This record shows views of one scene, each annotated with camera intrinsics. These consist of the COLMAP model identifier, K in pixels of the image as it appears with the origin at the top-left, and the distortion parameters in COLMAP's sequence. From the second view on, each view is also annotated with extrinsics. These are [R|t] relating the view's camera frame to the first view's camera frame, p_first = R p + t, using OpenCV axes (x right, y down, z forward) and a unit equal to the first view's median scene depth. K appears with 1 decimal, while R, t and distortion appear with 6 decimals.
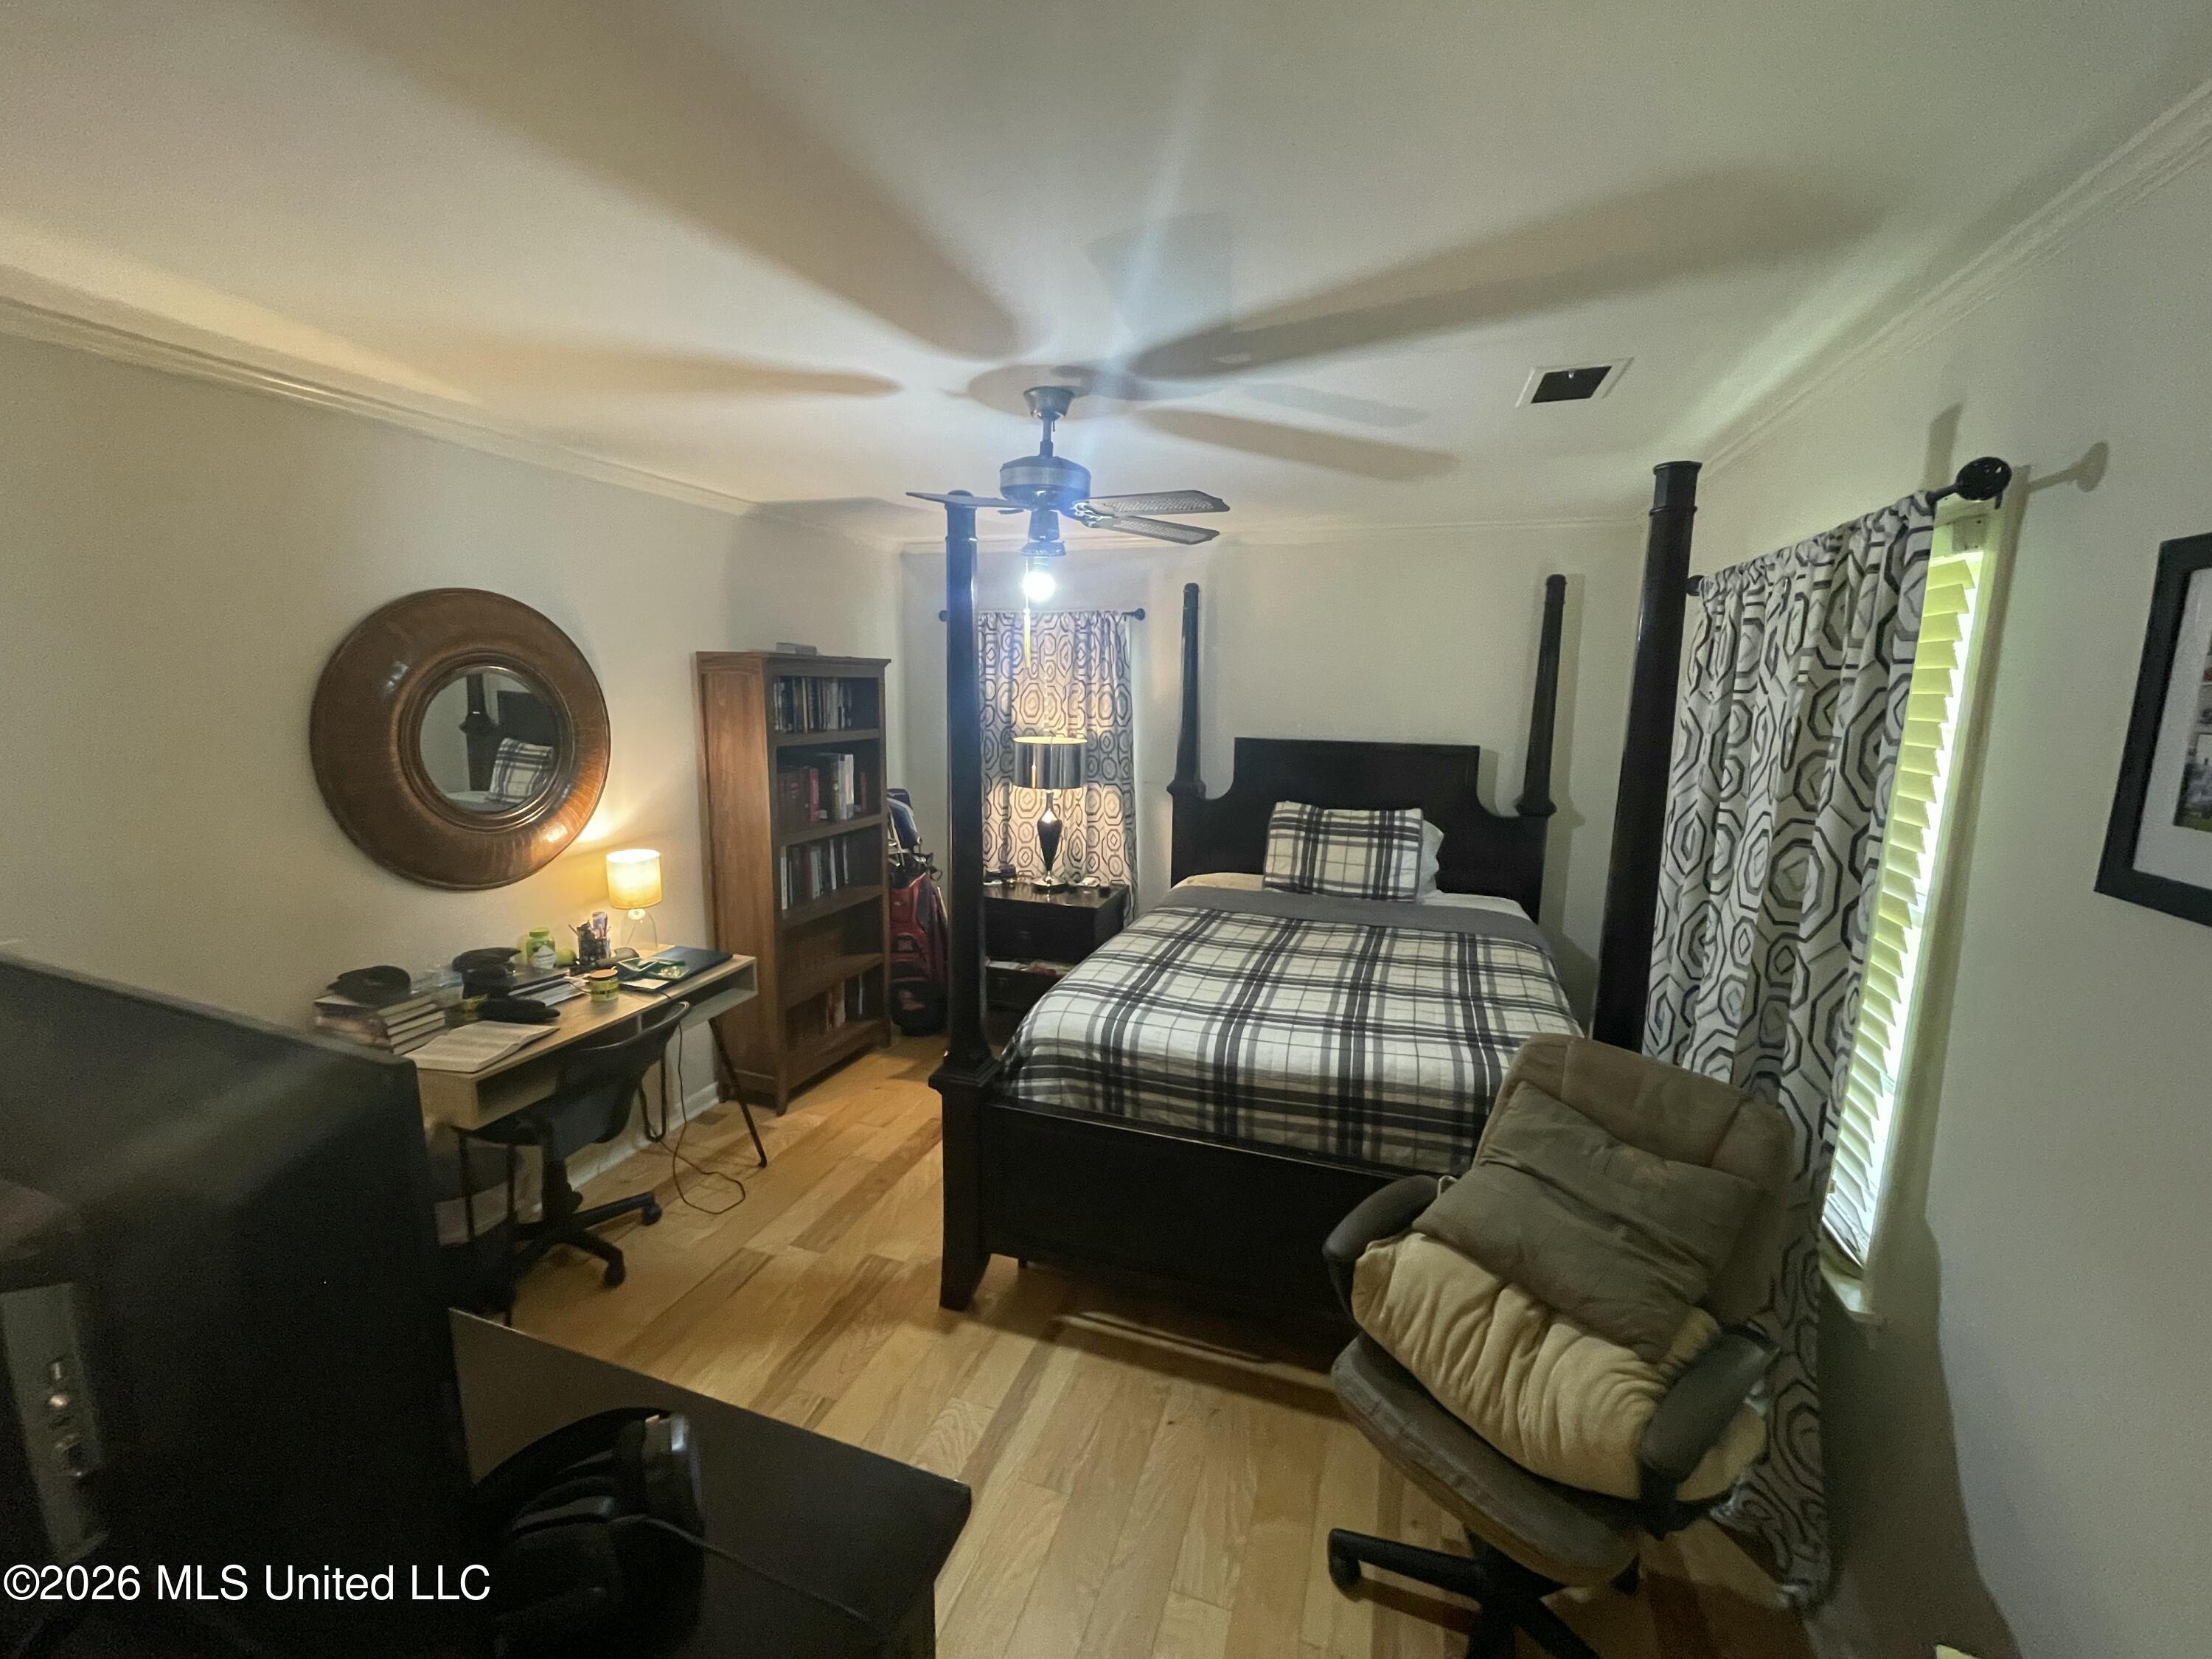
lens RADIAL K [[899.8, 0, 1106.2], [0, 899.8, 826.9], [0, 0, 1]] dist [0.000959, -0.000540]
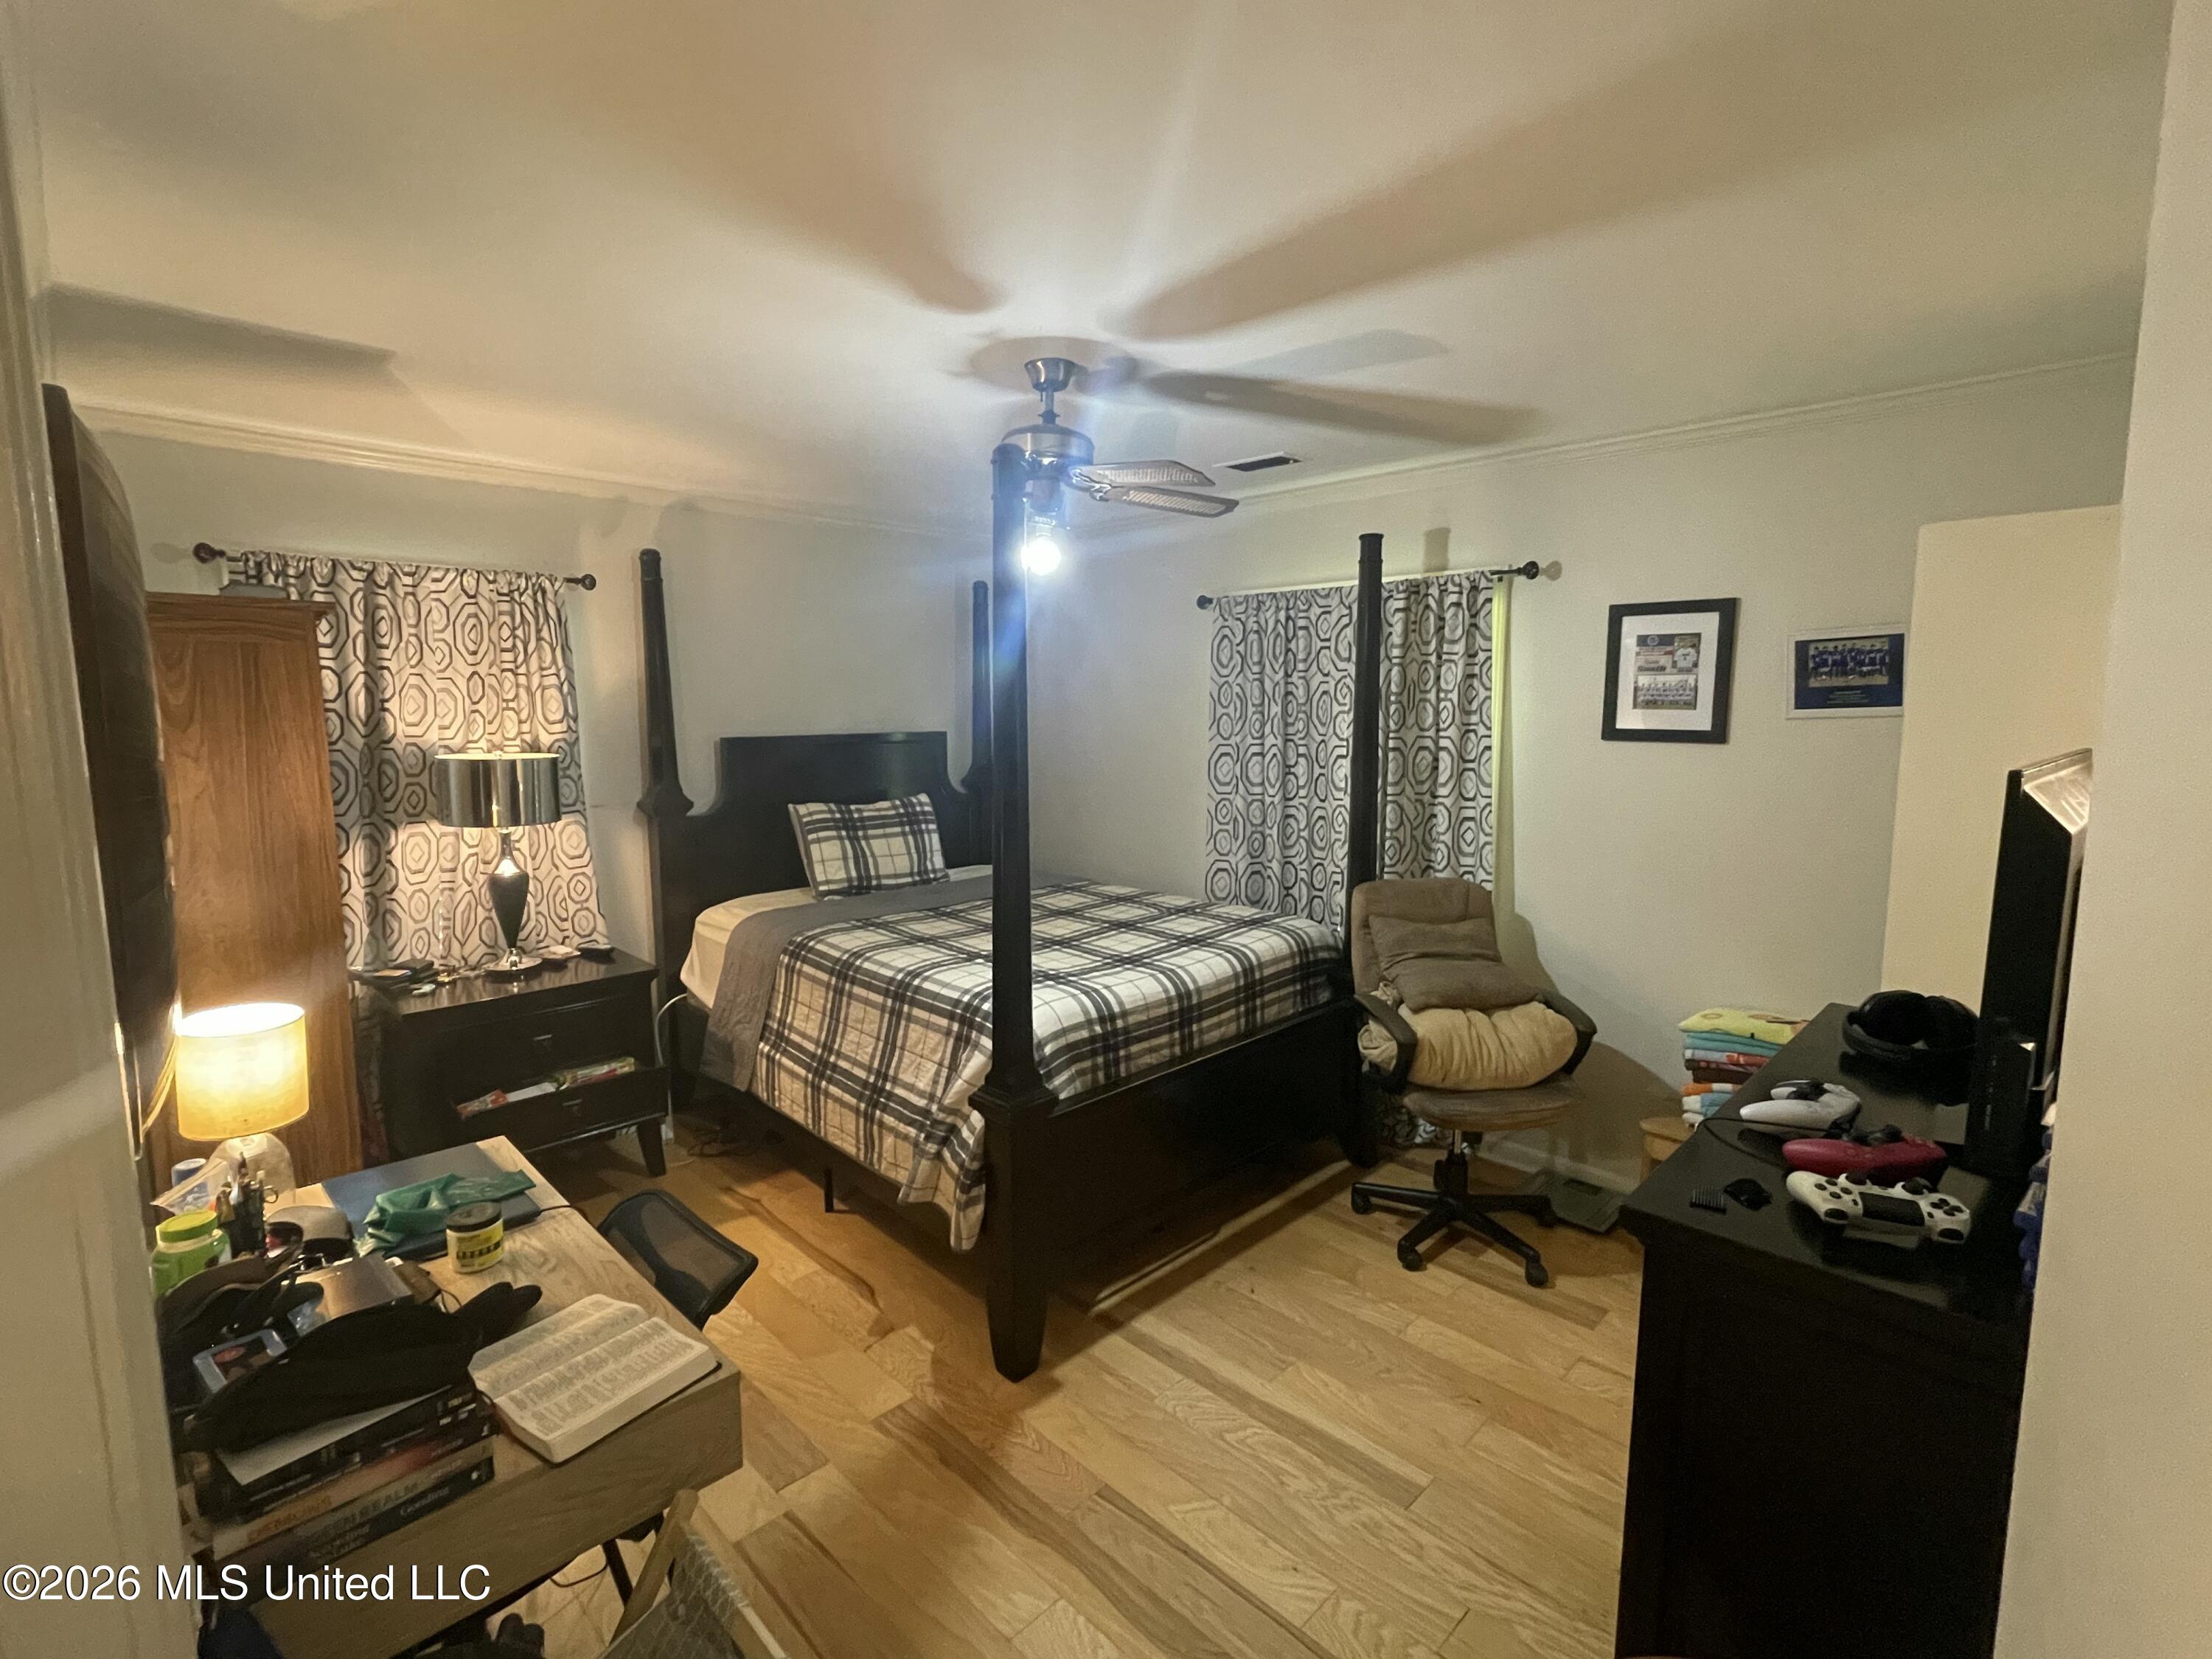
lens RADIAL K [[1031.7, 0, 1106.3], [0, 1031.7, 827.5], [0, 0, 1]] dist [-0.002875, -0.000255]
pose [[0.439894, -0.125755, 0.889201, -0.980614], [0.154084, 0.986033, 0.063223, -0.038032], [-0.884732, 0.109200, 0.453127, 0.433977]]
